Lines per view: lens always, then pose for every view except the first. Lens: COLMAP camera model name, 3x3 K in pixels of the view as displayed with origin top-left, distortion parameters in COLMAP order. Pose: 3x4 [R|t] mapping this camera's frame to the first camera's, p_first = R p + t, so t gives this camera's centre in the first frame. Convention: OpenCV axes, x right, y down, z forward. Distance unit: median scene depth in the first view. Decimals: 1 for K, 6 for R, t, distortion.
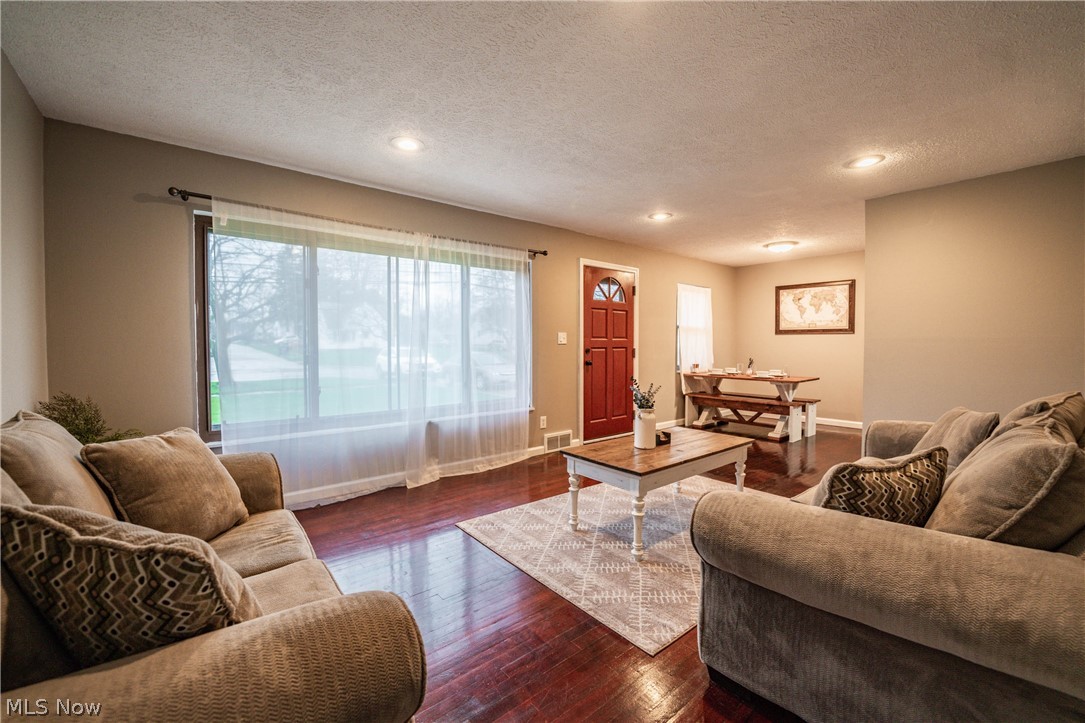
lens RADIAL K [[439.7, 0, 537.4], [0, 439.7, 356.1], [0, 0, 1]] dist [-0.036369, 0.003783]
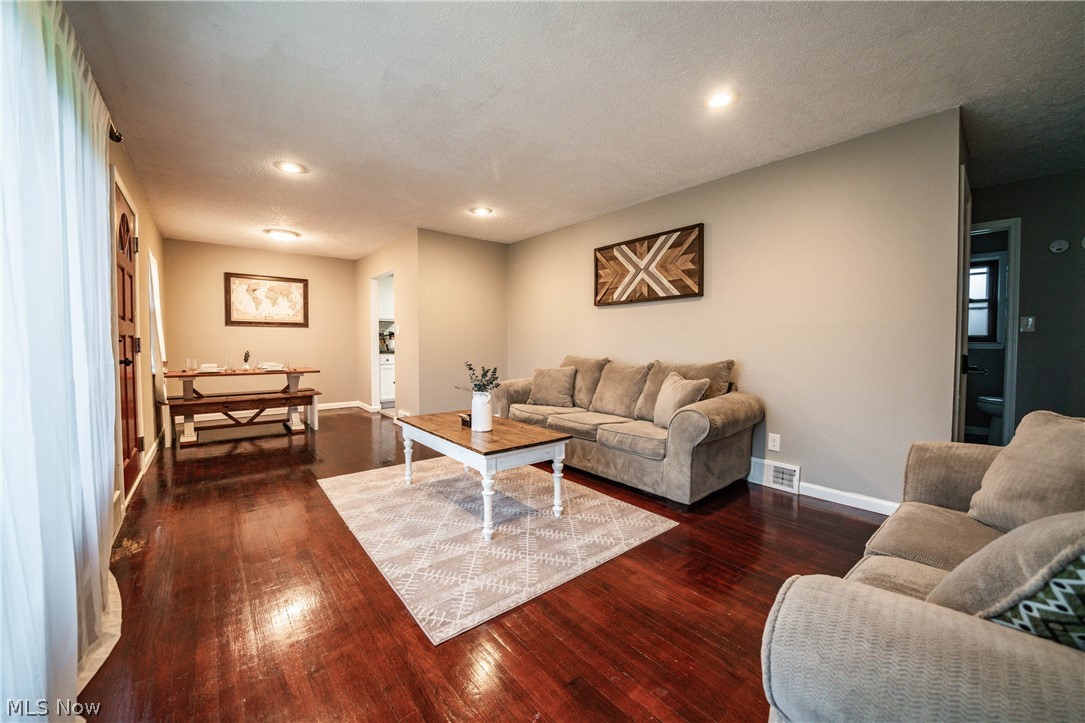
lens RADIAL K [[401.7, 0, 536.4], [0, 401.7, 355.7], [0, 0, 1]] dist [-0.029706, -0.000067]
pose [[-0.006517, -0.030576, 0.999511, -0.686807], [0.026279, 0.999182, 0.030737, 0.011046], [-0.999633, 0.026466, -0.005708, 0.889531]]
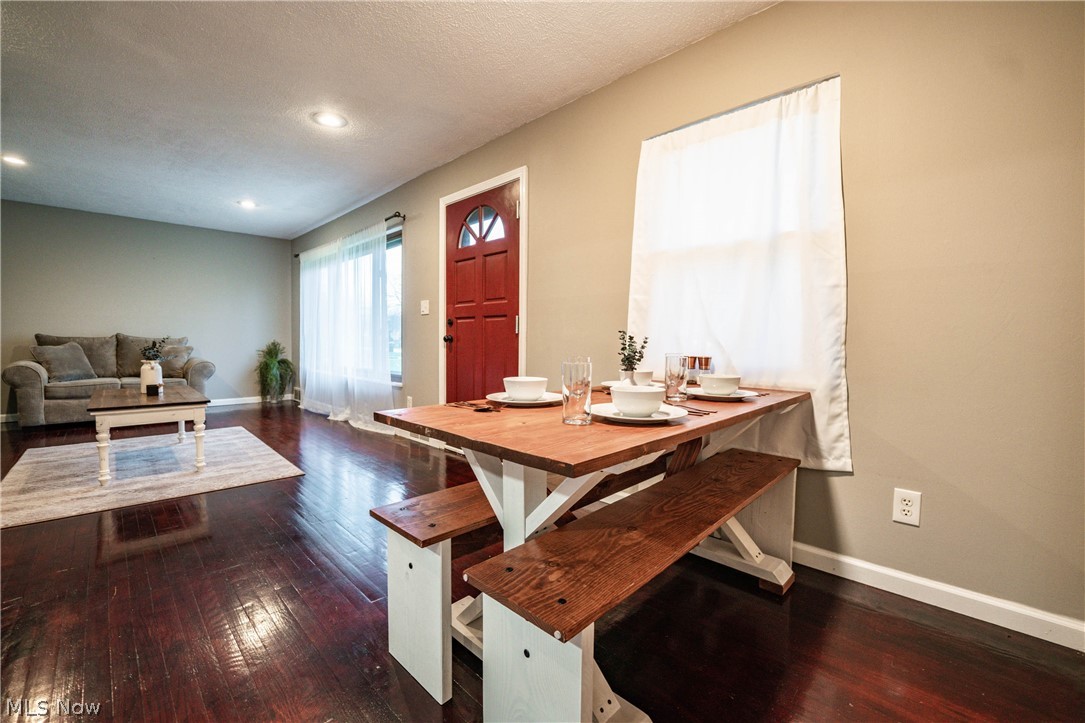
lens RADIAL K [[439.7, 0, 537.4], [0, 439.7, 356.1], [0, 0, 1]] dist [-0.036369, 0.003783]
pose [[0.113699, 0.036521, -0.992844, 1.558239], [-0.038020, 0.998752, 0.032384, 0.027076], [0.992788, 0.034066, 0.114945, 1.947845]]
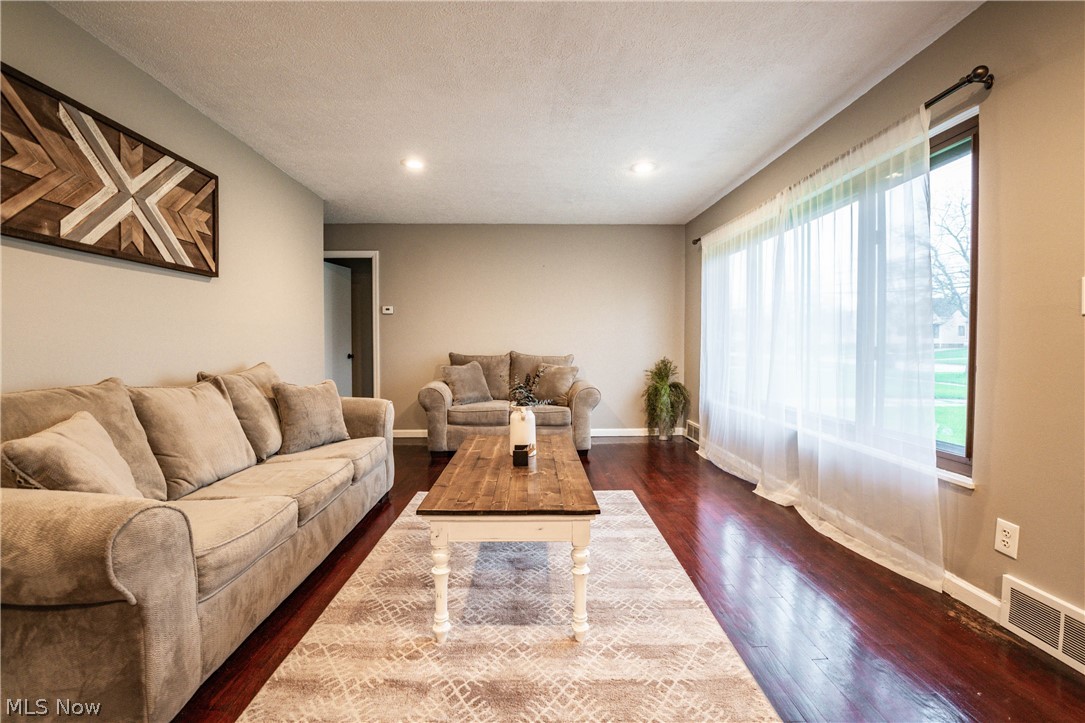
lens RADIAL K [[439.7, 0, 537.4], [0, 439.7, 356.1], [0, 0, 1]] dist [-0.036369, 0.003783]
pose [[-0.612755, 0.025438, -0.789863, 0.871264], [-0.021282, 0.998588, 0.048670, -0.008947], [0.789986, 0.046632, -0.611349, 1.525819]]
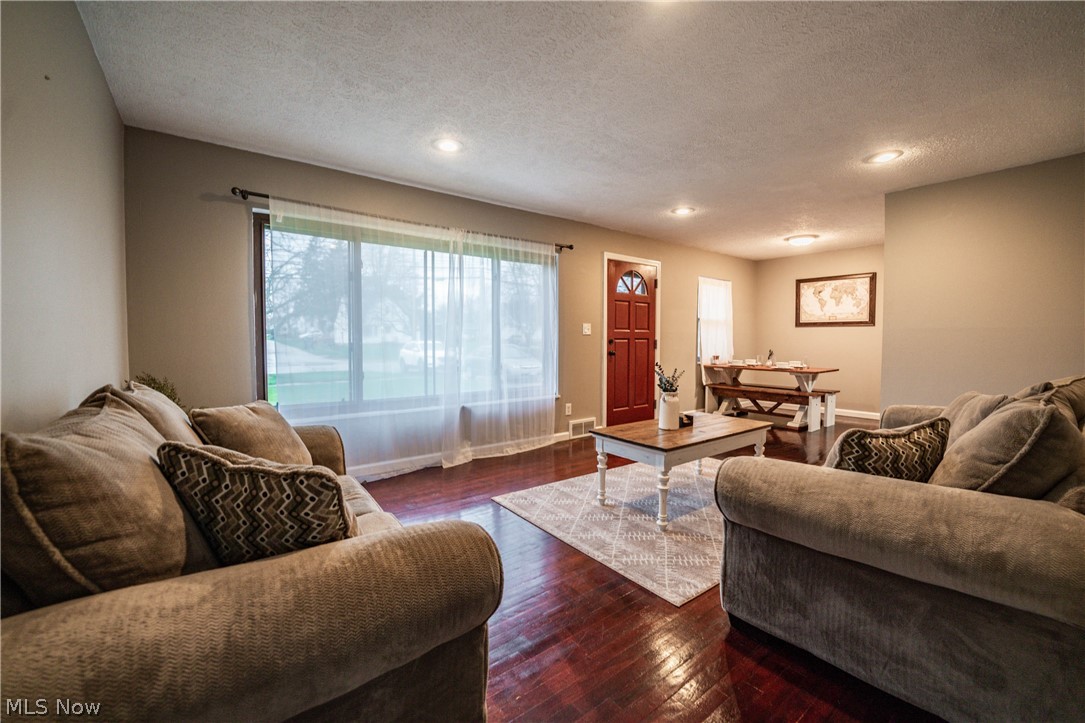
lens RADIAL K [[436.5, 0, 539.6], [0, 436.5, 356.5], [0, 0, 1]] dist [-0.034438, 0.002581]
pose [[0.999345, 0.003473, -0.036008, -0.031349], [-0.003049, 0.999925, 0.011821, 0.021441], [0.036047, -0.011703, 0.999282, -0.066958]]
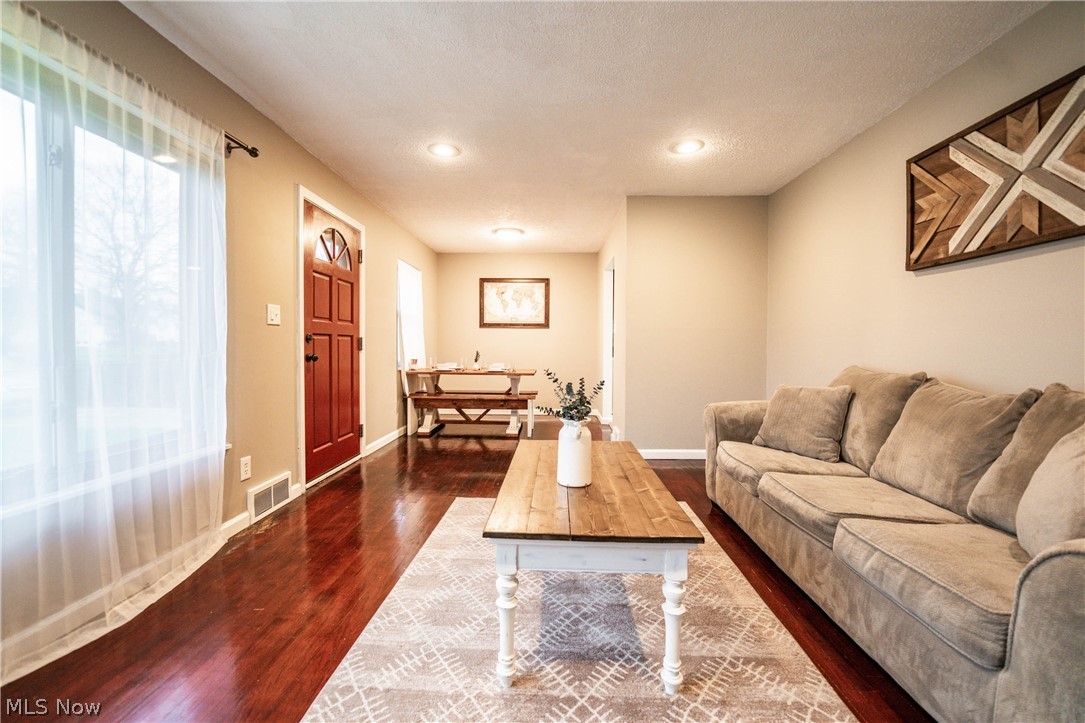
lens RADIAL K [[436.5, 0, 539.6], [0, 436.5, 356.5], [0, 0, 1]] dist [-0.034438, 0.002581]
pose [[0.655610, -0.013106, 0.754986, -0.246505], [0.014229, 0.999886, 0.005001, 0.028263], [-0.754966, 0.007464, 0.655722, 0.647353]]
